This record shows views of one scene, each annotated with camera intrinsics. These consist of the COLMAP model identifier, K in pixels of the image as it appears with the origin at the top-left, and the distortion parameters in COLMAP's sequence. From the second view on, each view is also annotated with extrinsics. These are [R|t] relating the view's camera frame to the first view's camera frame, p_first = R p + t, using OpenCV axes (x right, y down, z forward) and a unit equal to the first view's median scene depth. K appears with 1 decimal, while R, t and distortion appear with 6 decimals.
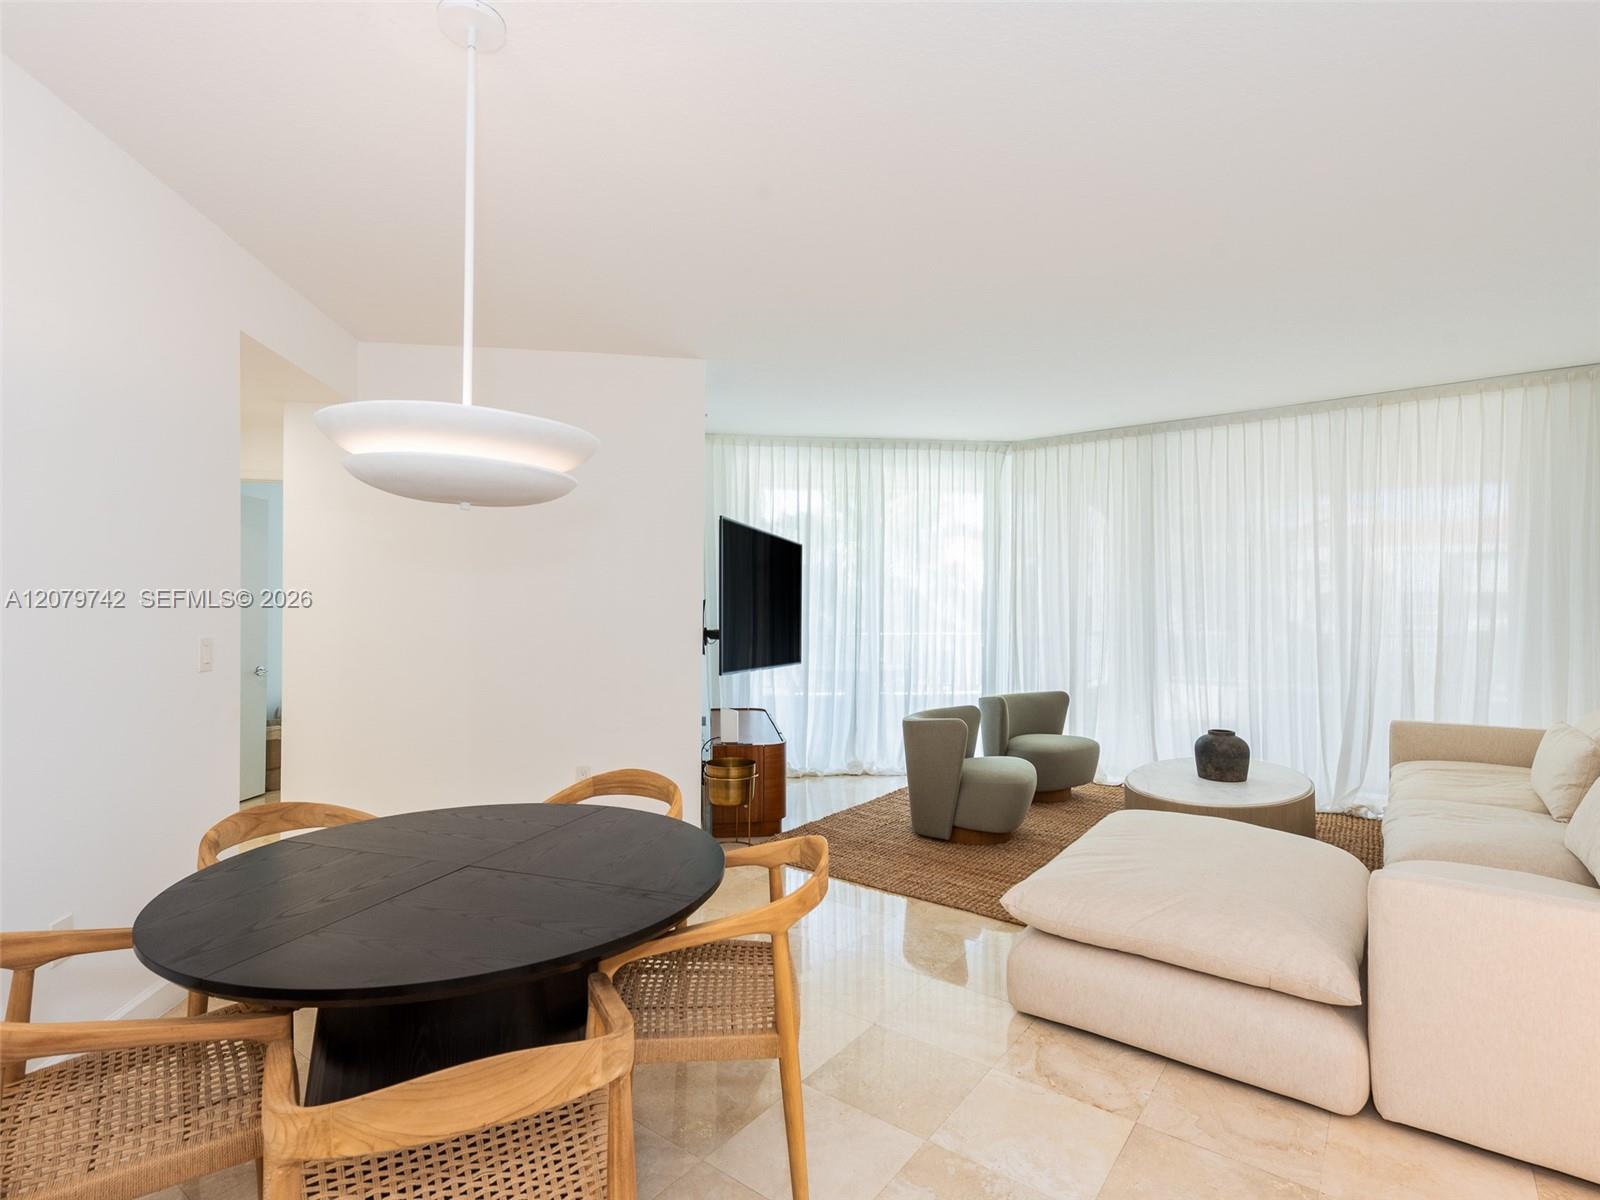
lens RADIAL K [[805.3, 0, 800.0], [0, 805.3, 600.0], [0, 0, 1]] dist [0.020583, -0.002398]
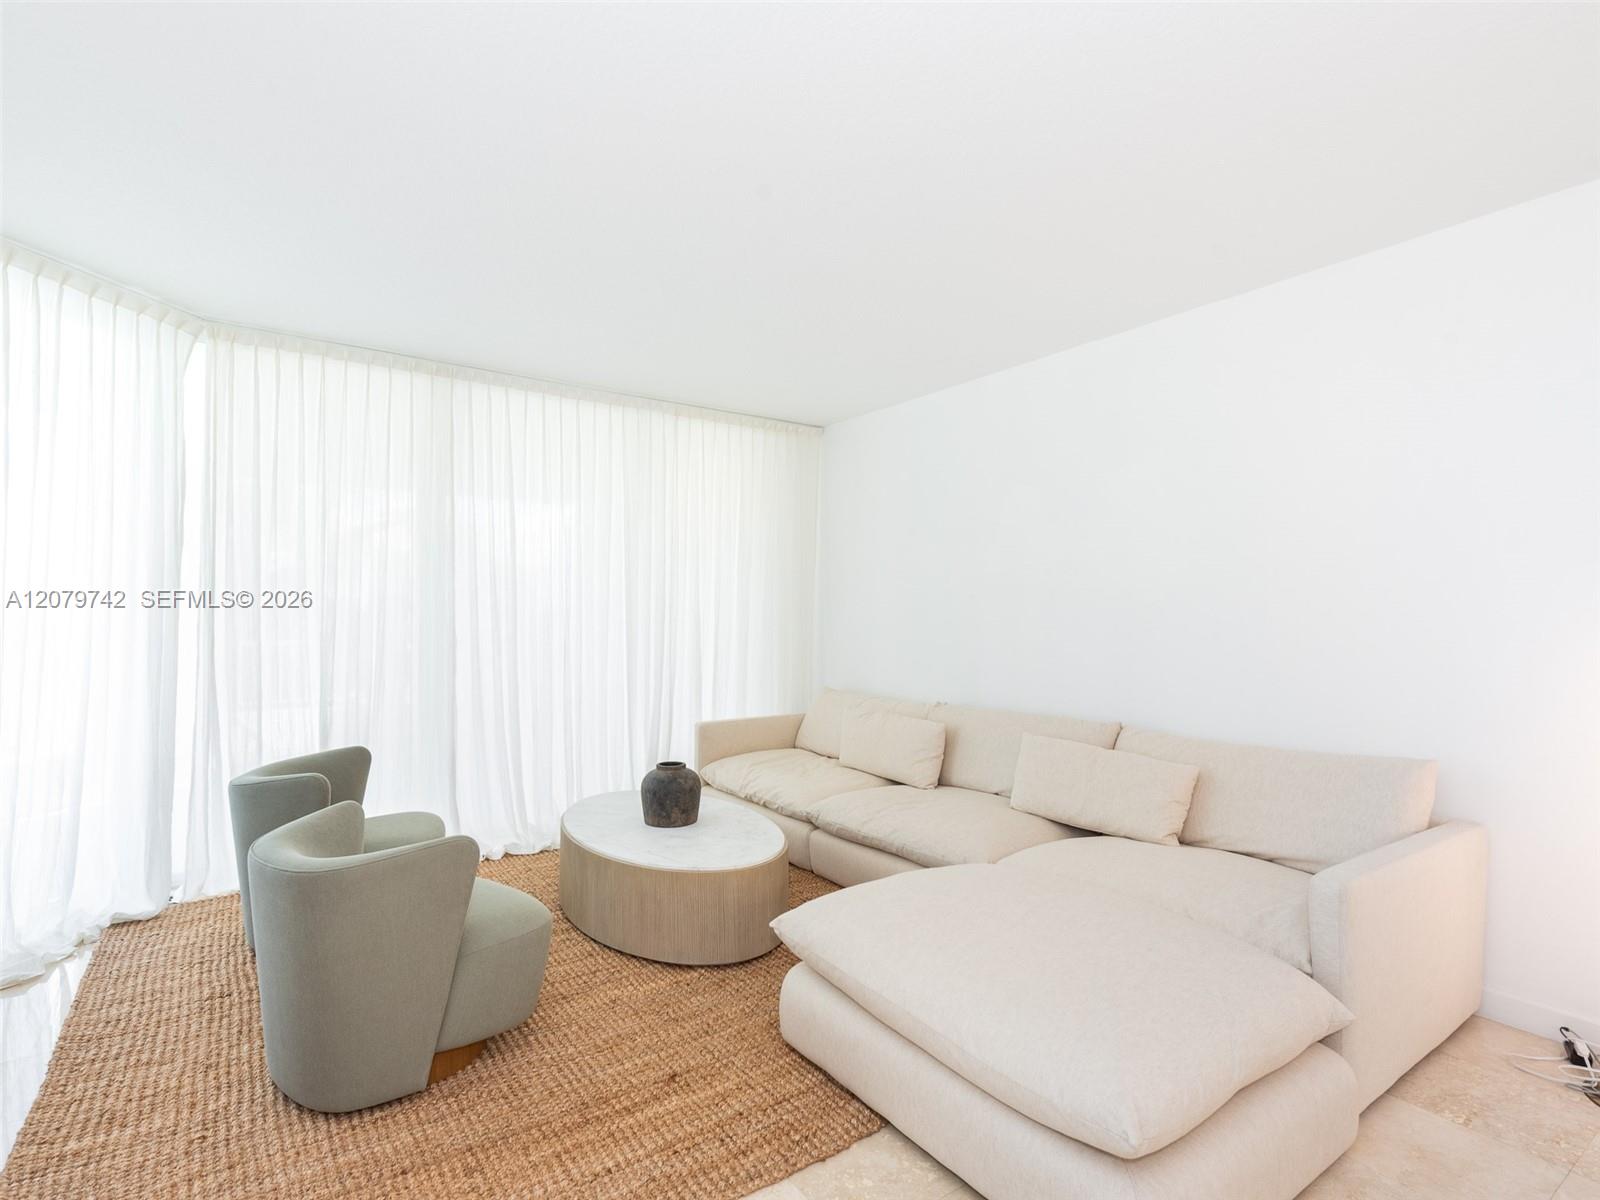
lens RADIAL K [[804.1, 0, 802.7], [0, 804.1, 607.9], [0, 0, 1]] dist [0.022425, -0.002734]
pose [[0.303517, 0.012792, 0.952740, -0.204953], [-0.002368, 0.999917, -0.012671, 0.013257], [-0.952823, 0.001590, 0.303522, 0.594465]]
